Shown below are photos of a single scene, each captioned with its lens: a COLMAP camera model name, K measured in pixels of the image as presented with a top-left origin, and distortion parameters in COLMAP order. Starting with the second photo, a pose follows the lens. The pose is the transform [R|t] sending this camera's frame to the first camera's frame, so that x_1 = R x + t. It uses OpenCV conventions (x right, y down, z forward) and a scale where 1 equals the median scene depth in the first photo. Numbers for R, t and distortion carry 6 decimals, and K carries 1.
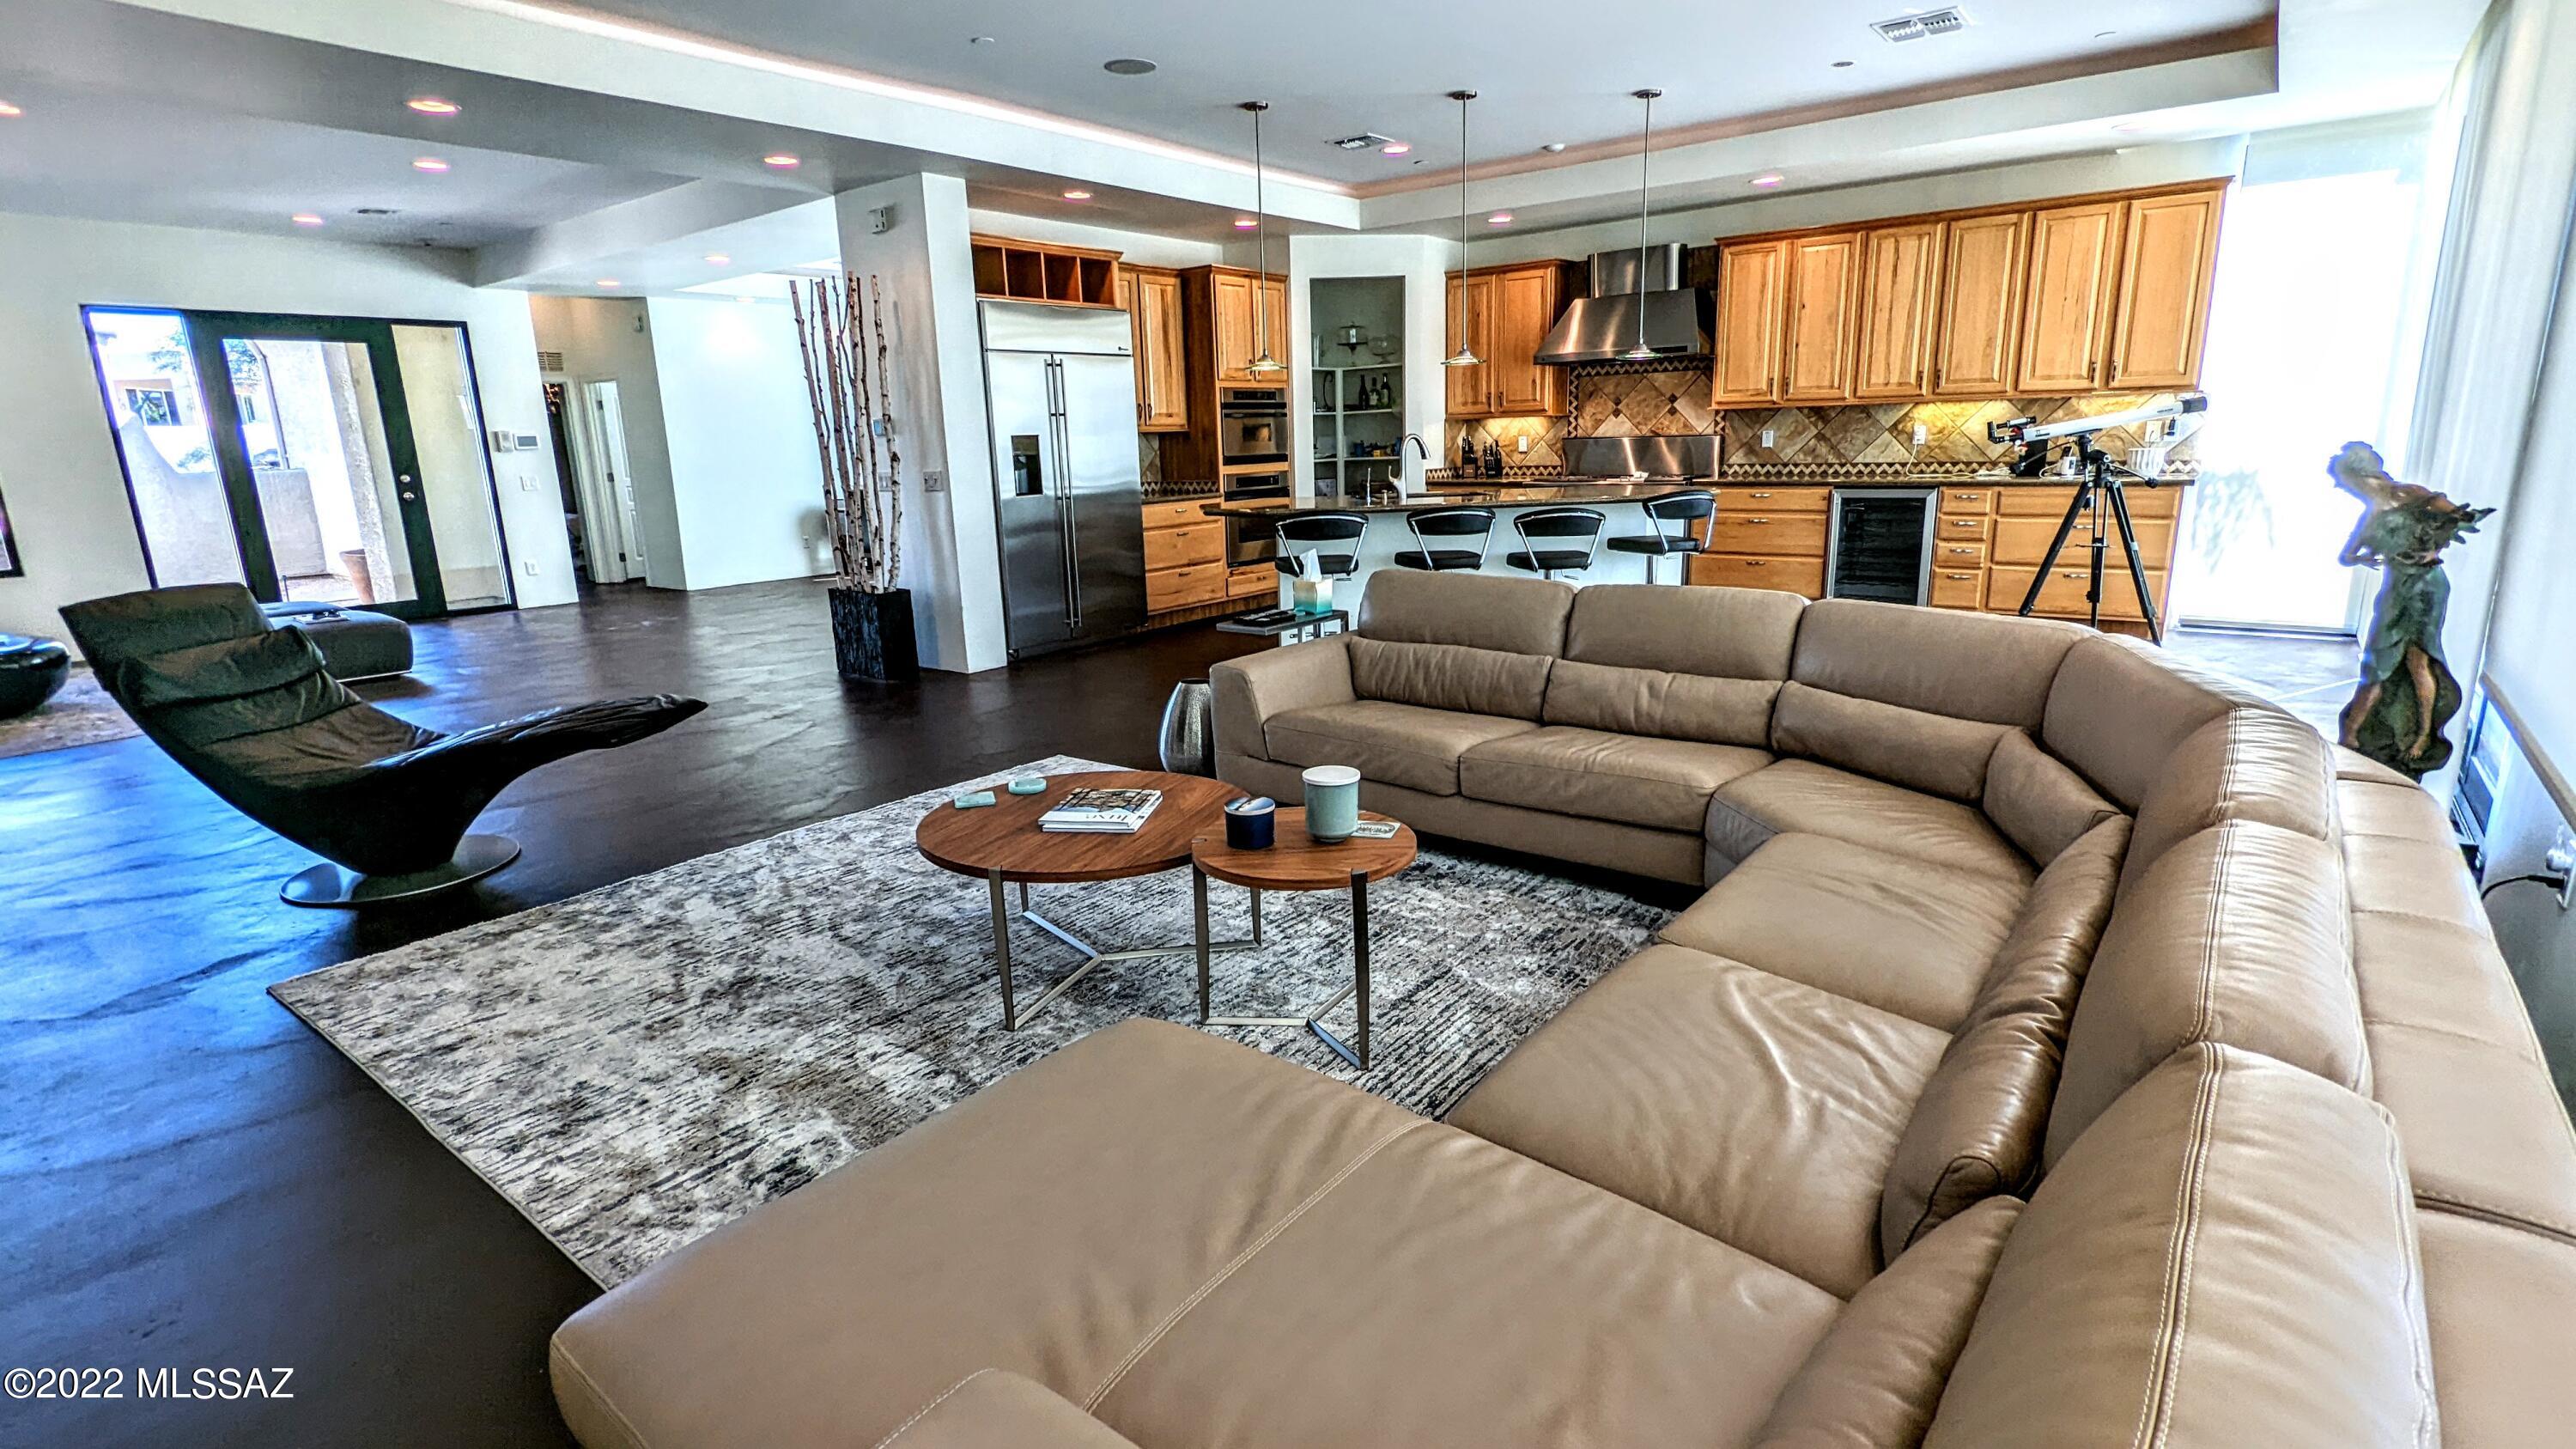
lens RADIAL K [[1219.5, 0, 1276.6], [0, 1219.5, 728.1], [0, 0, 1]] dist [-0.001736, -0.002772]
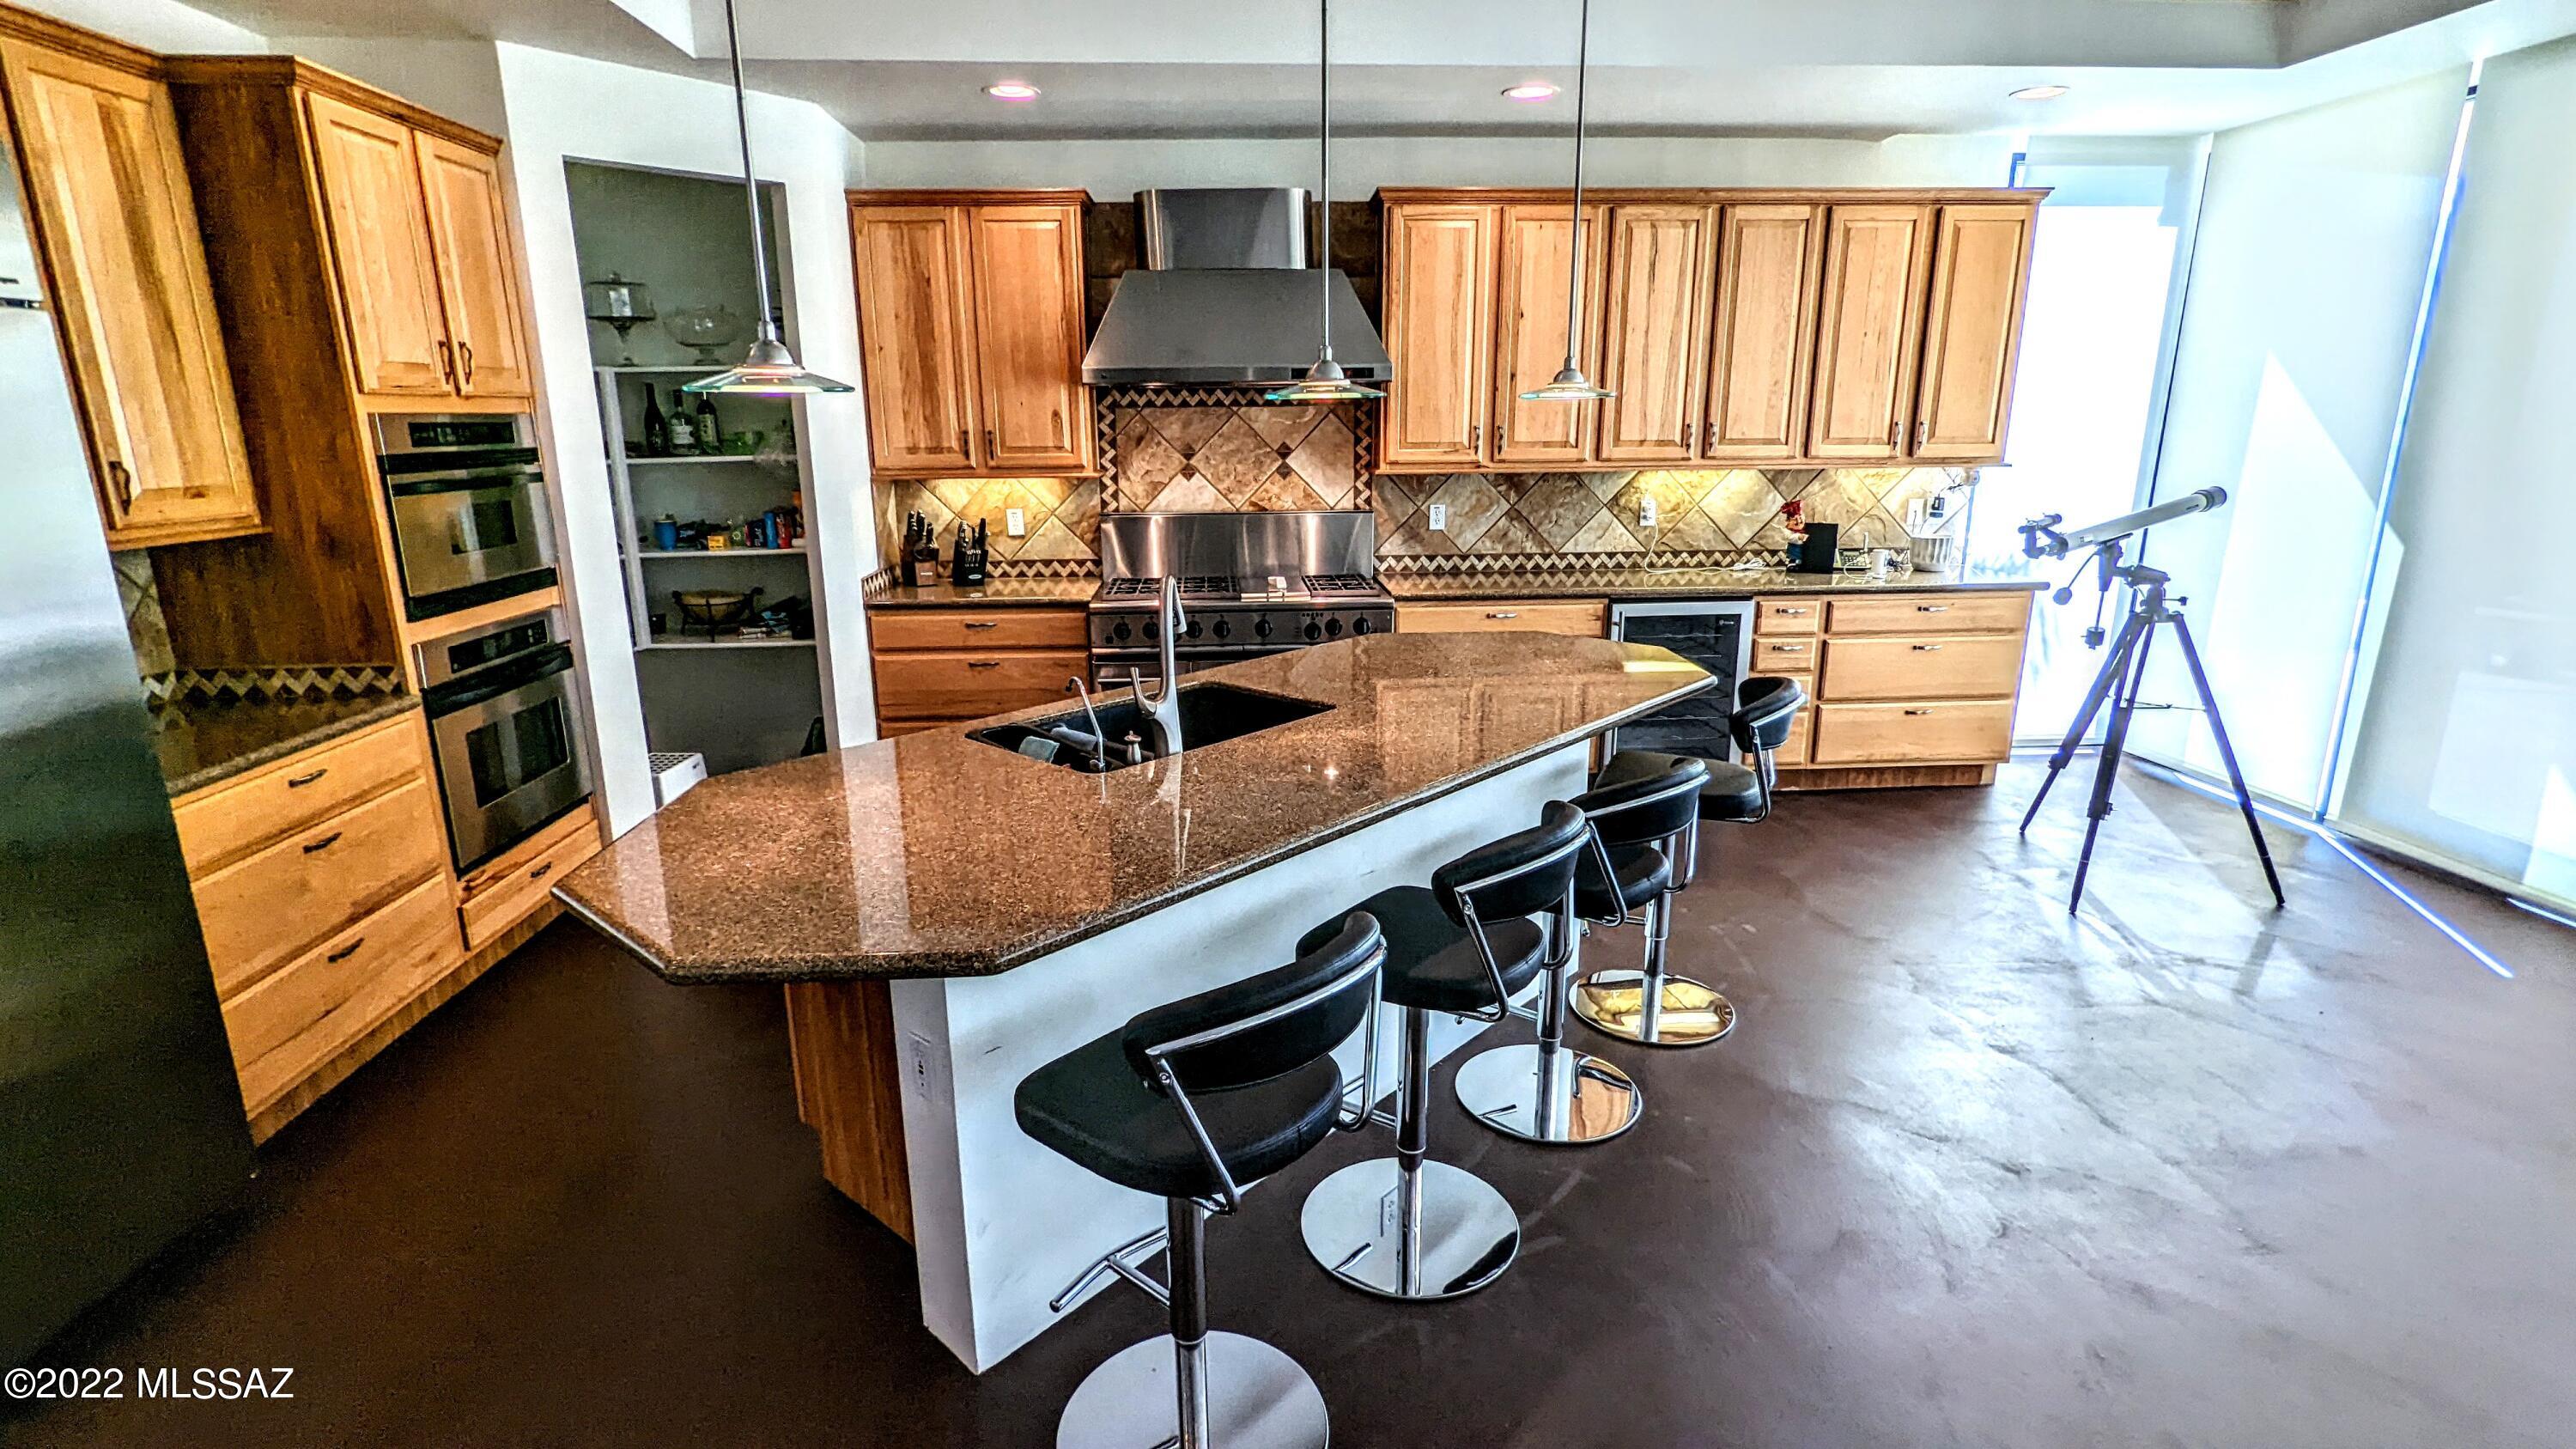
lens RADIAL K [[1219.5, 0, 1288.8], [0, 1219.5, 734.4], [0, 0, 1]] dist [-0.001736, -0.002772]
pose [[0.746392, -0.144448, 0.649642, -0.097099], [0.142333, 0.988222, 0.056200, -0.178221], [-0.650108, 0.050518, 0.758160, 0.590864]]
